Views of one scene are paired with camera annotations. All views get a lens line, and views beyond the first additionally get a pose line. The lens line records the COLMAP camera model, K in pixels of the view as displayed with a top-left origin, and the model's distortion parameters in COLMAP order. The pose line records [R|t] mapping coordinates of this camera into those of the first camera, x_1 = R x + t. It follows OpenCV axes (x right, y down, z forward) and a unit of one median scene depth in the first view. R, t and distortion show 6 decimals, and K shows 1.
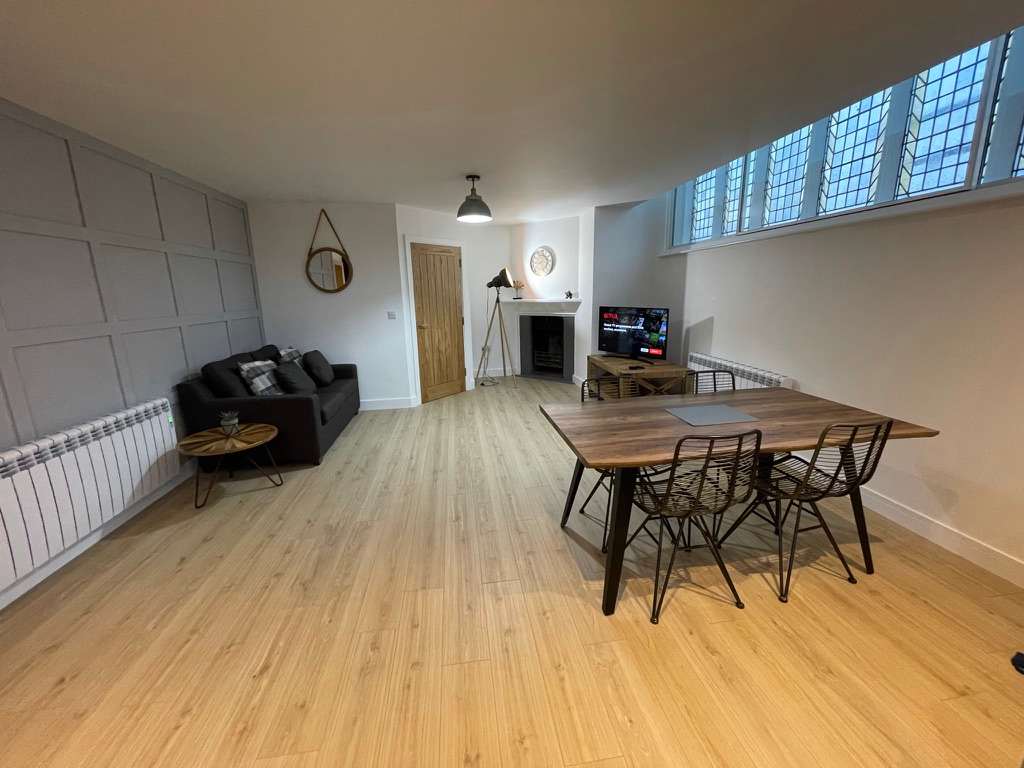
lens RADIAL K [[410.9, 0, 513.6], [0, 410.9, 379.3], [0, 0, 1]] dist [-0.002238, -0.000677]
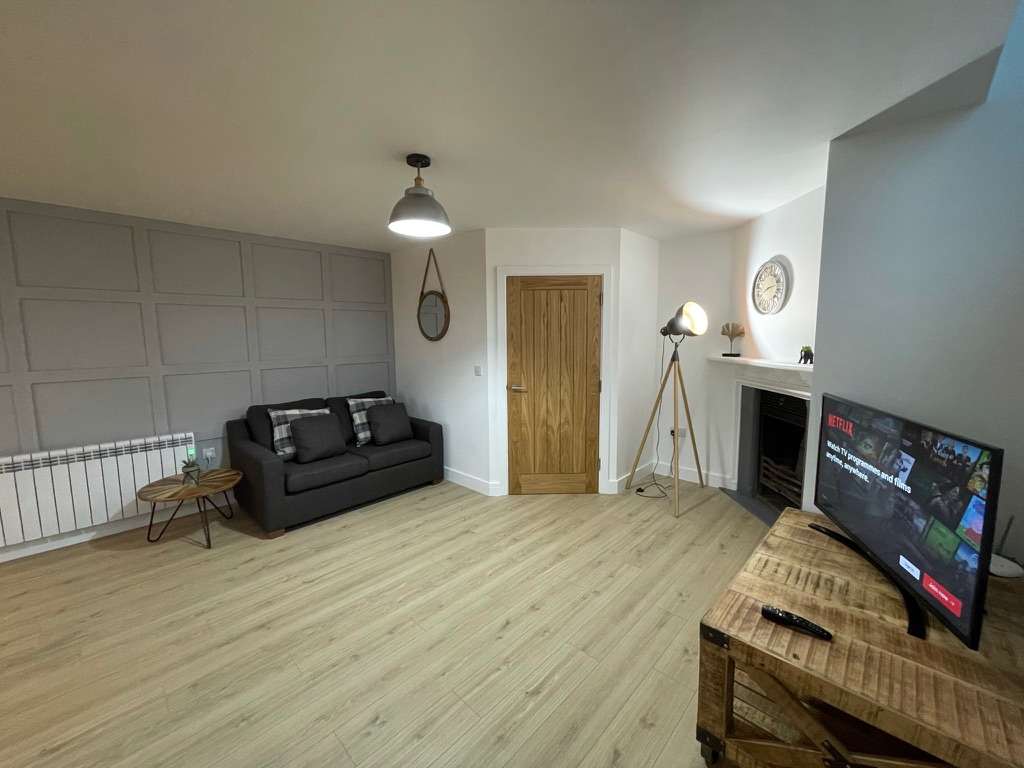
lens RADIAL K [[410.9, 0, 513.6], [0, 410.9, 379.3], [0, 0, 1]] dist [-0.002238, -0.000677]
pose [[0.615696, 0.101110, -0.781470, 0.357120], [-0.169074, 0.985587, -0.005688, -0.151448], [0.769631, 0.135628, 0.623917, 0.586777]]
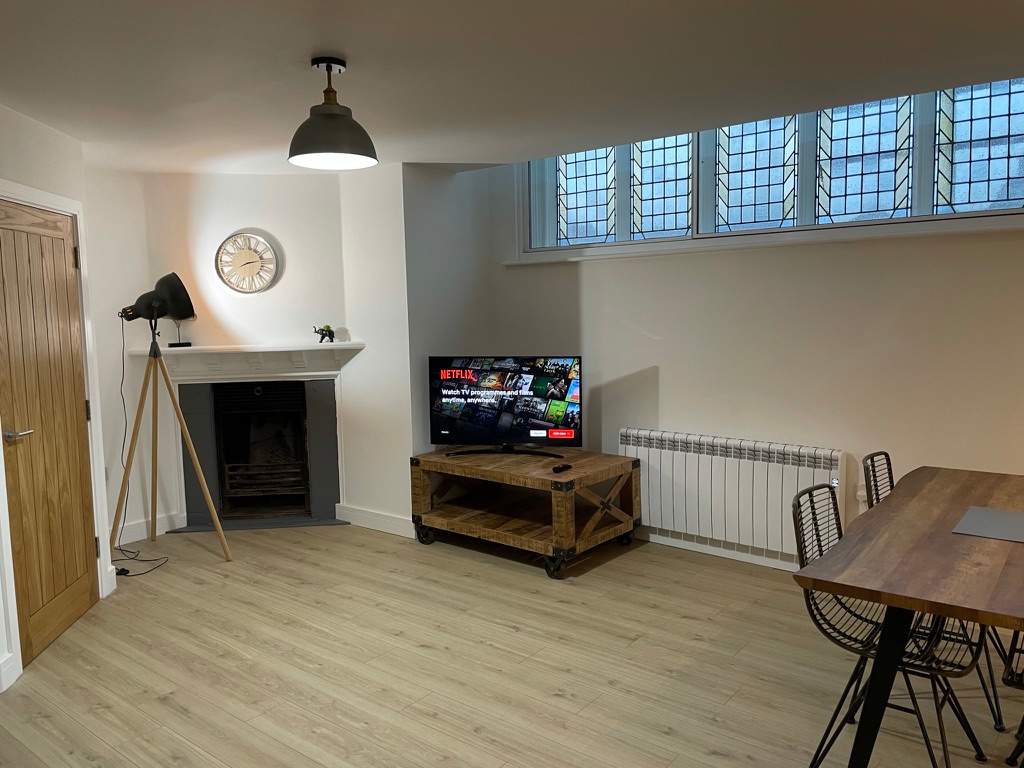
lens RADIAL K [[777.2, 0, 519.1], [0, 777.2, 377.5], [0, 0, 1]] dist [0.106604, -0.144545]
pose [[0.729090, -0.060884, 0.681705, -0.387332], [0.151571, 0.985667, -0.074075, -0.071504], [-0.667424, 0.157334, 0.727868, 0.261798]]
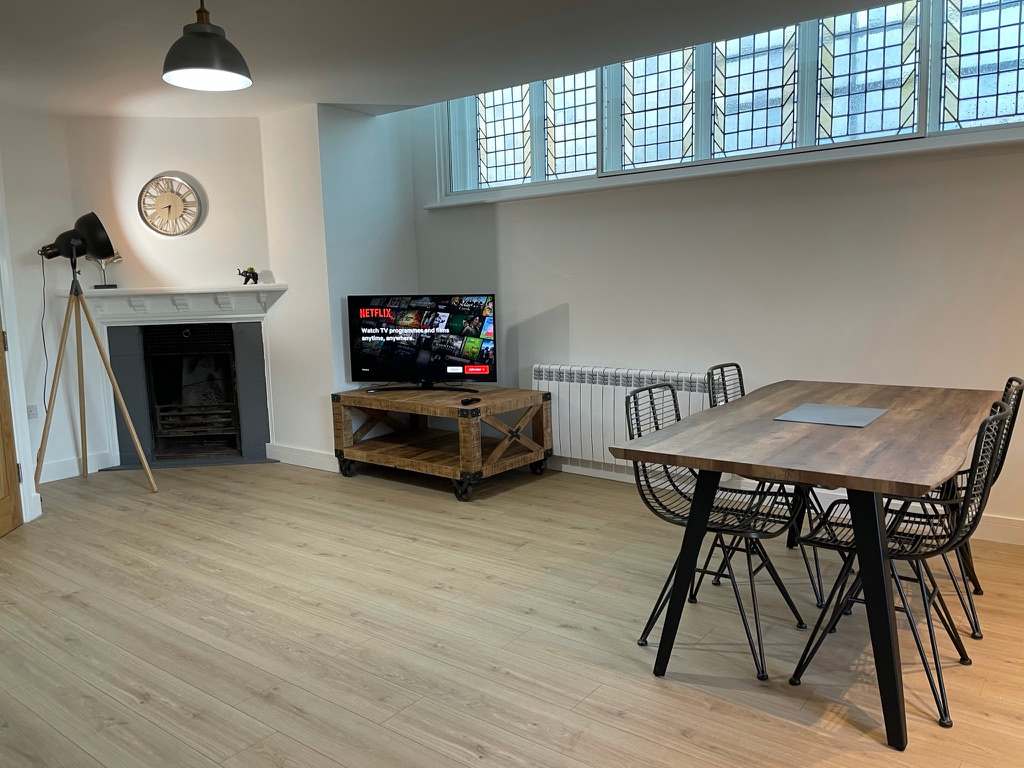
lens RADIAL K [[778.2, 0, 516.0], [0, 778.2, 386.3], [0, 0, 1]] dist [0.105511, -0.147465]
pose [[0.717807, -0.092374, 0.690087, -0.352405], [0.158808, 0.986754, -0.033102, -0.000655], [-0.677889, 0.133353, 0.722969, 0.179631]]
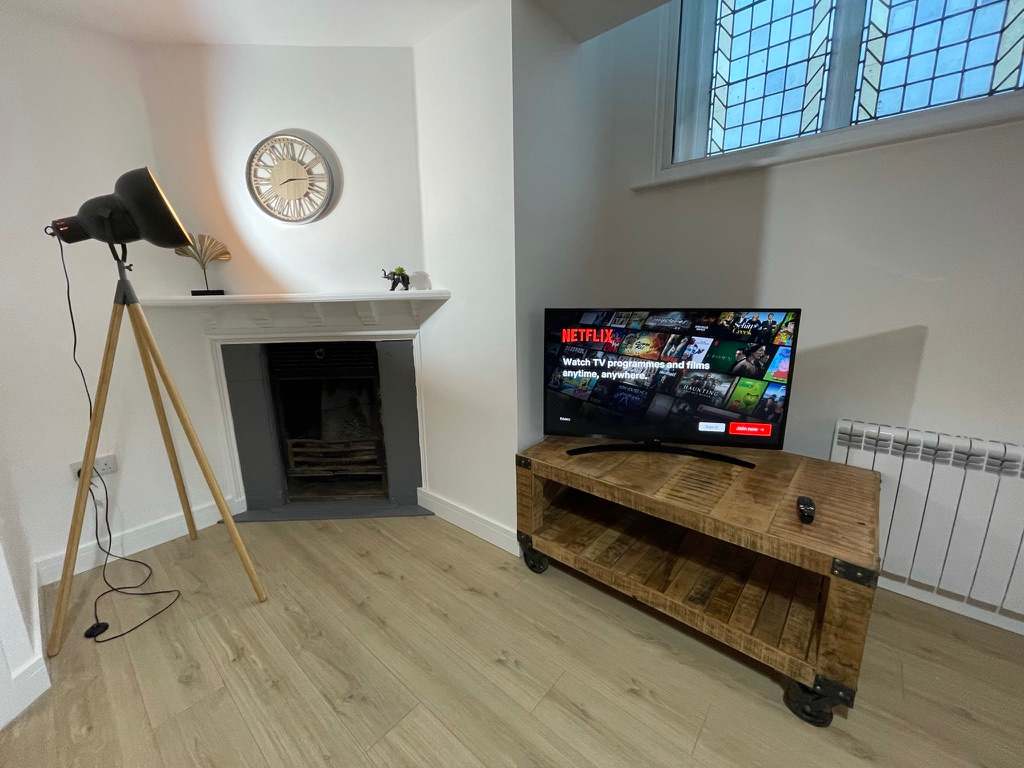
lens RADIAL K [[410.9, 0, 513.6], [0, 410.9, 379.3], [0, 0, 1]] dist [-0.002238, -0.000677]
pose [[0.752948, -0.123308, 0.646424, -0.034770], [0.139318, 0.989892, 0.026550, -0.144619], [-0.643164, 0.070068, 0.762516, 0.831343]]
